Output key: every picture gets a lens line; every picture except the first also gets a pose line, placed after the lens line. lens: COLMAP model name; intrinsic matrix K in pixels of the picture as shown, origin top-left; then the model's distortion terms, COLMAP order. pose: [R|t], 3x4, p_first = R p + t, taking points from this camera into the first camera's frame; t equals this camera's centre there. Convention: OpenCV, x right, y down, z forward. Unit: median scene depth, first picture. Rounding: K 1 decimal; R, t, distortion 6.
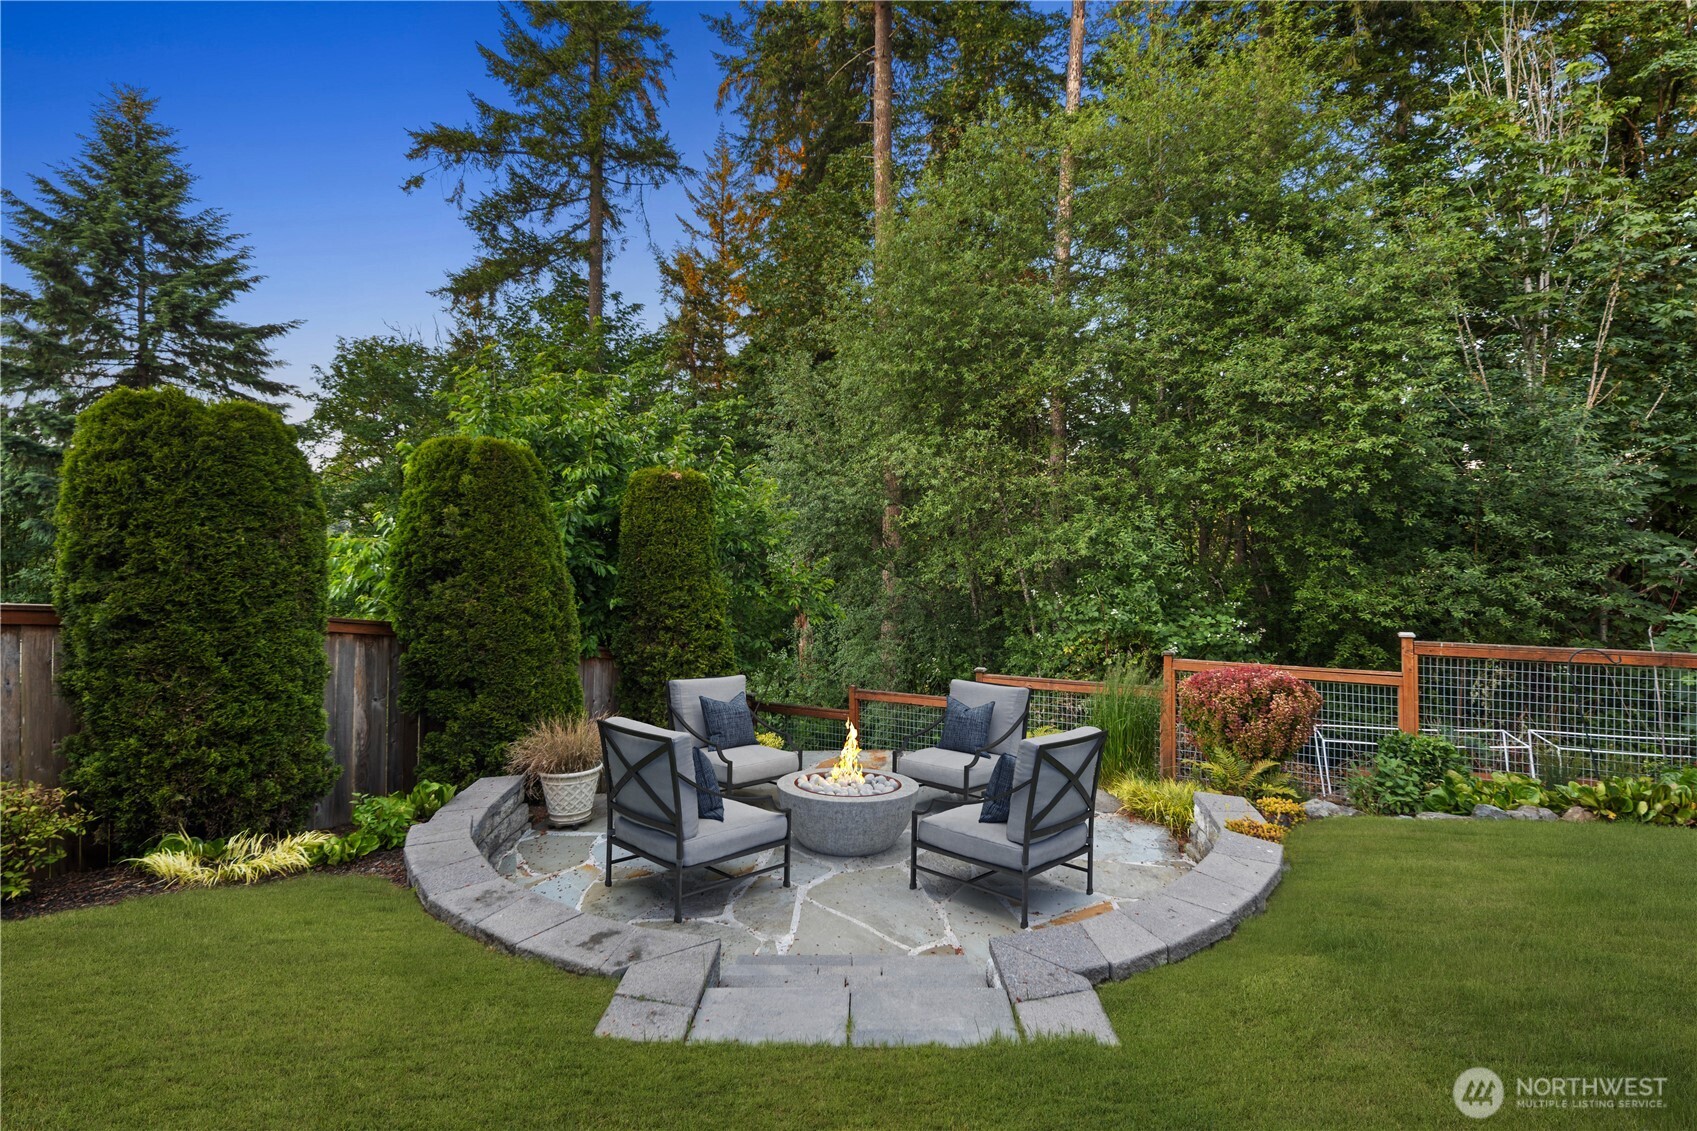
lens RADIAL K [[742.4, 0, 845.8], [0, 742.4, 517.2], [0, 0, 1]] dist [0.011297, 0.000373]
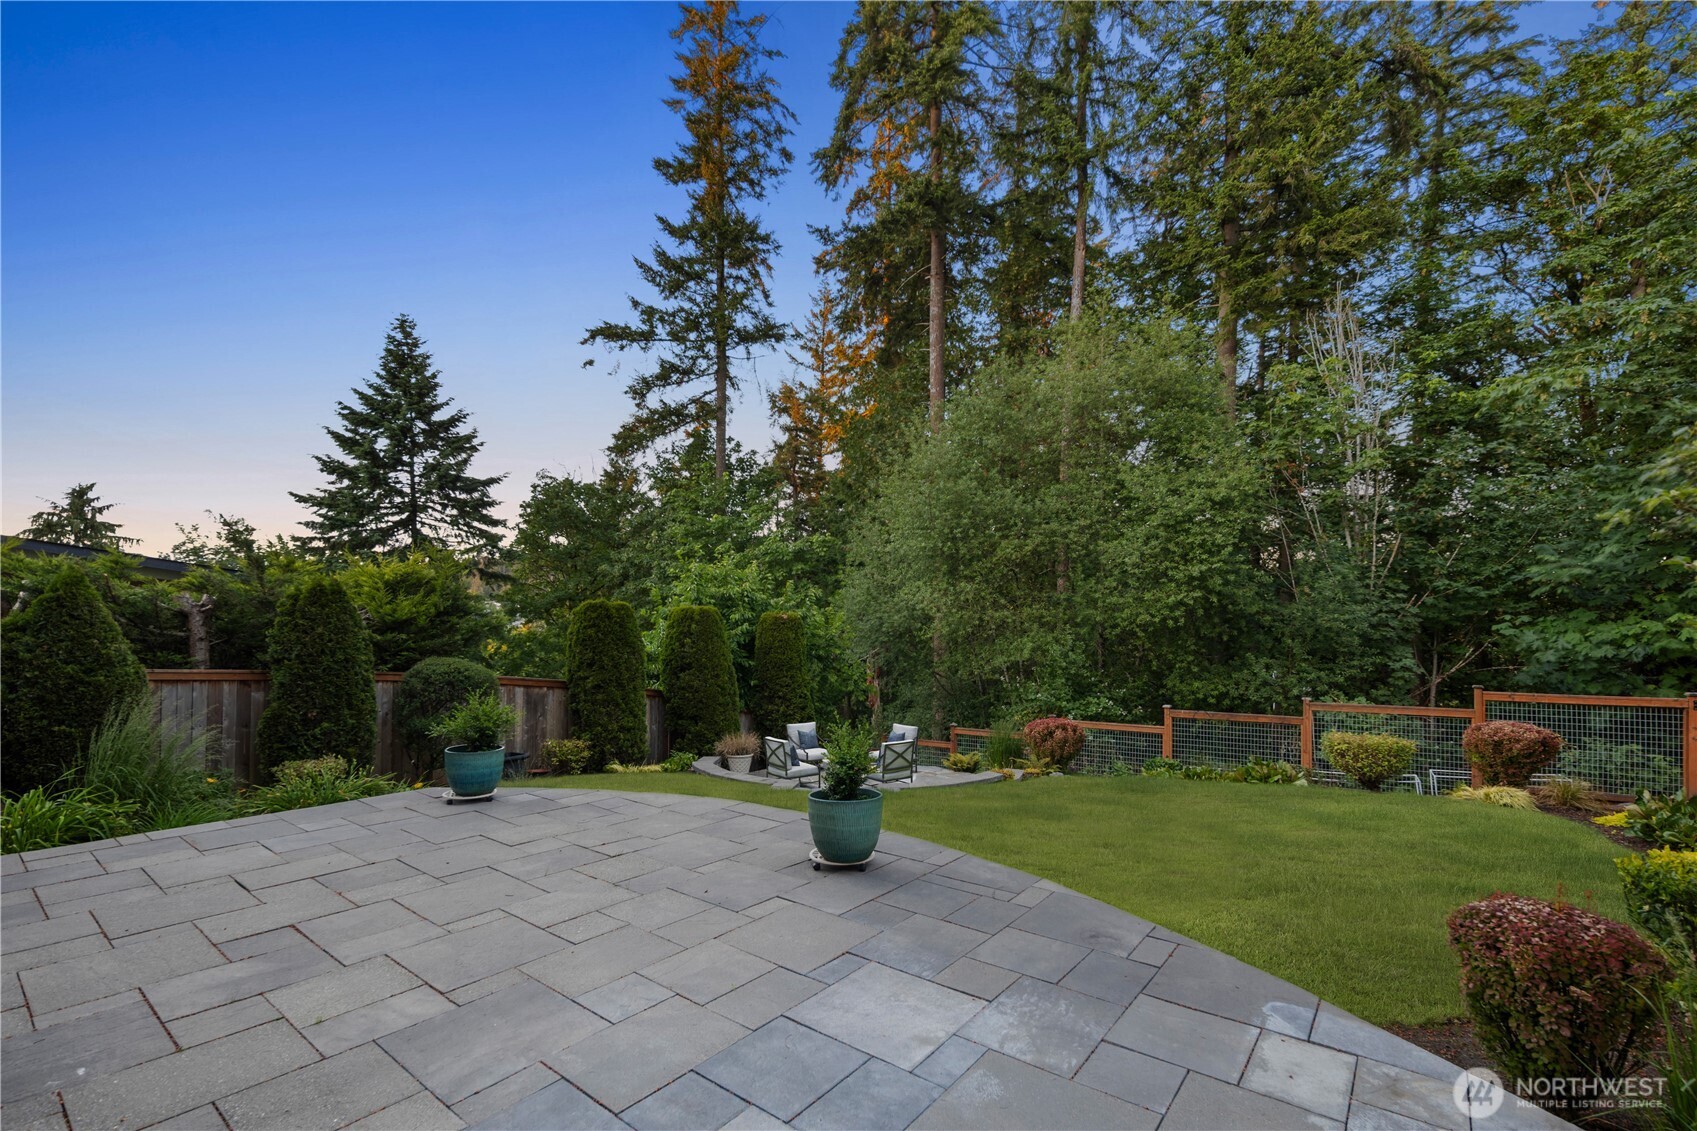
lens RADIAL K [[738.6, 0, 860.6], [0, 738.6, 659.7], [0, 0, 1]] dist [0.004180, -0.000080]
pose [[0.992759, 0.010919, -0.119627, 0.137398], [-0.002208, 0.997351, 0.072712, -0.060818], [0.120104, -0.071922, 0.990153, -0.612775]]
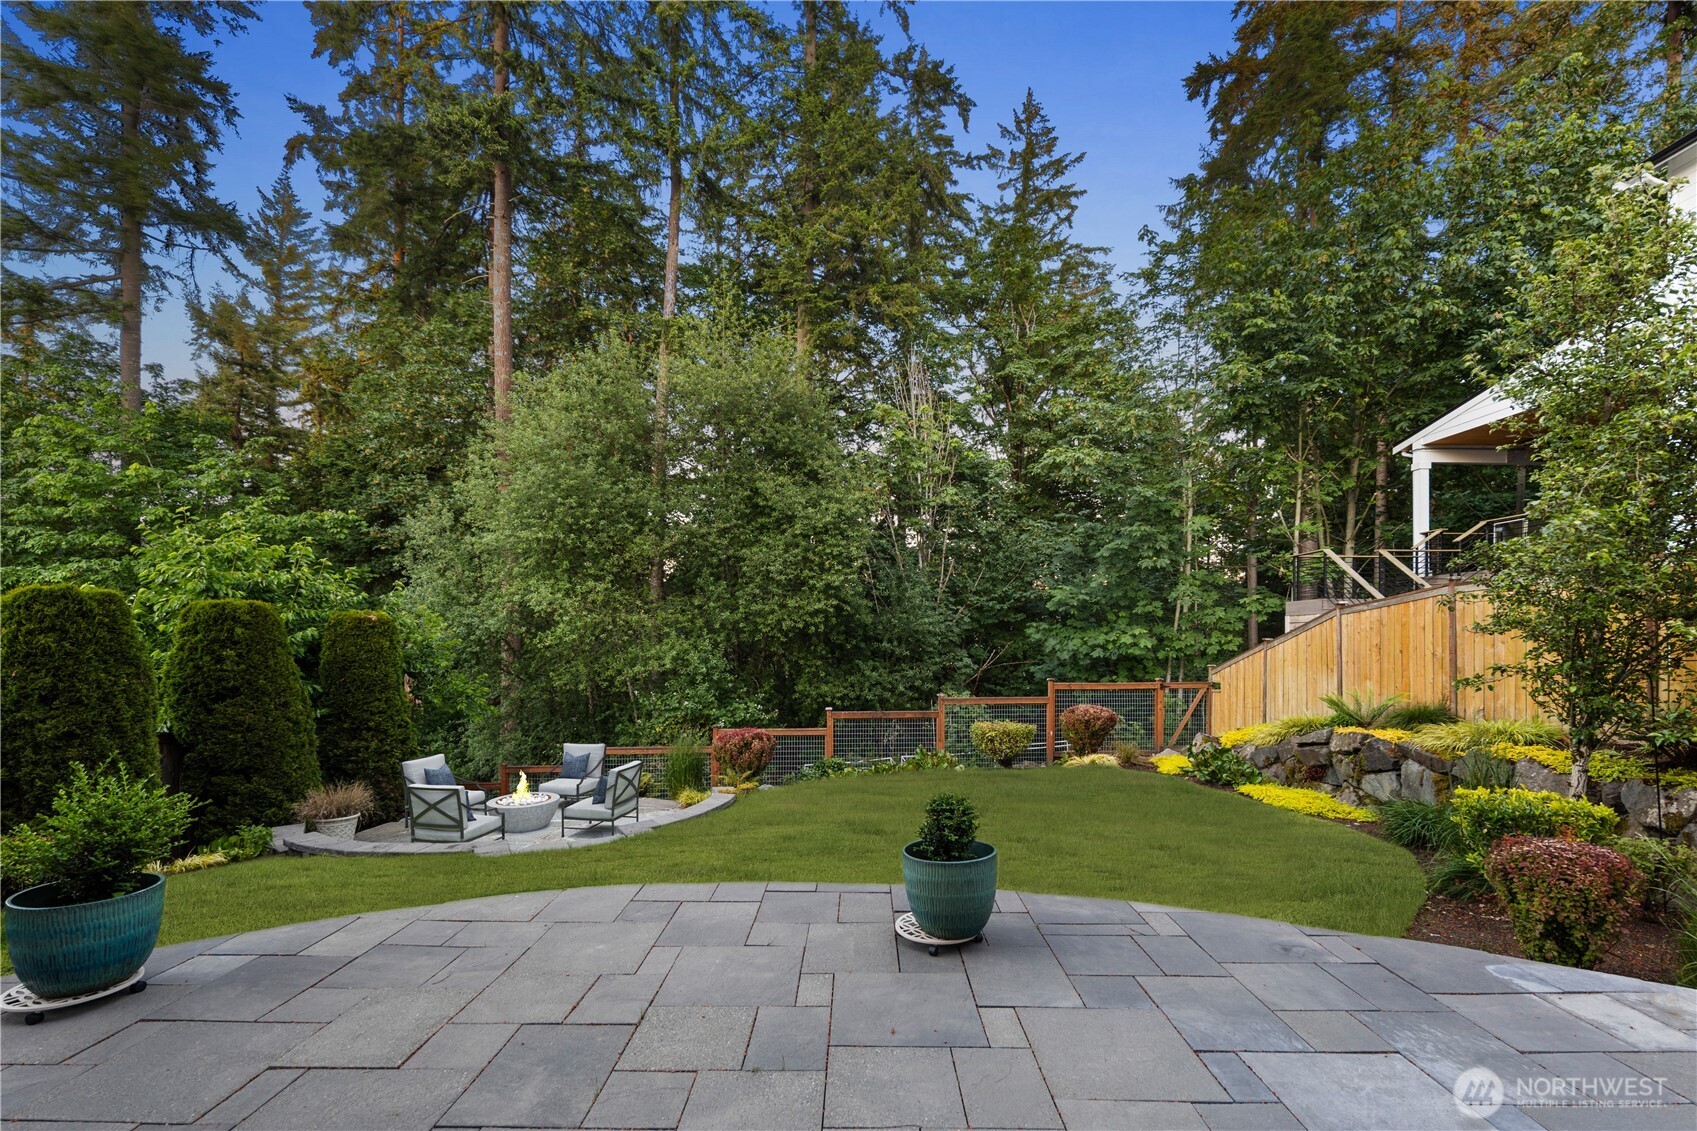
lens RADIAL K [[738.6, 0, 860.6], [0, 738.6, 659.7], [0, 0, 1]] dist [0.004180, -0.000080]
pose [[0.860749, -0.012015, 0.508888, -0.105724], [-0.020289, 0.998117, 0.057884, -0.055549], [-0.508625, -0.060148, 0.858884, -0.467877]]
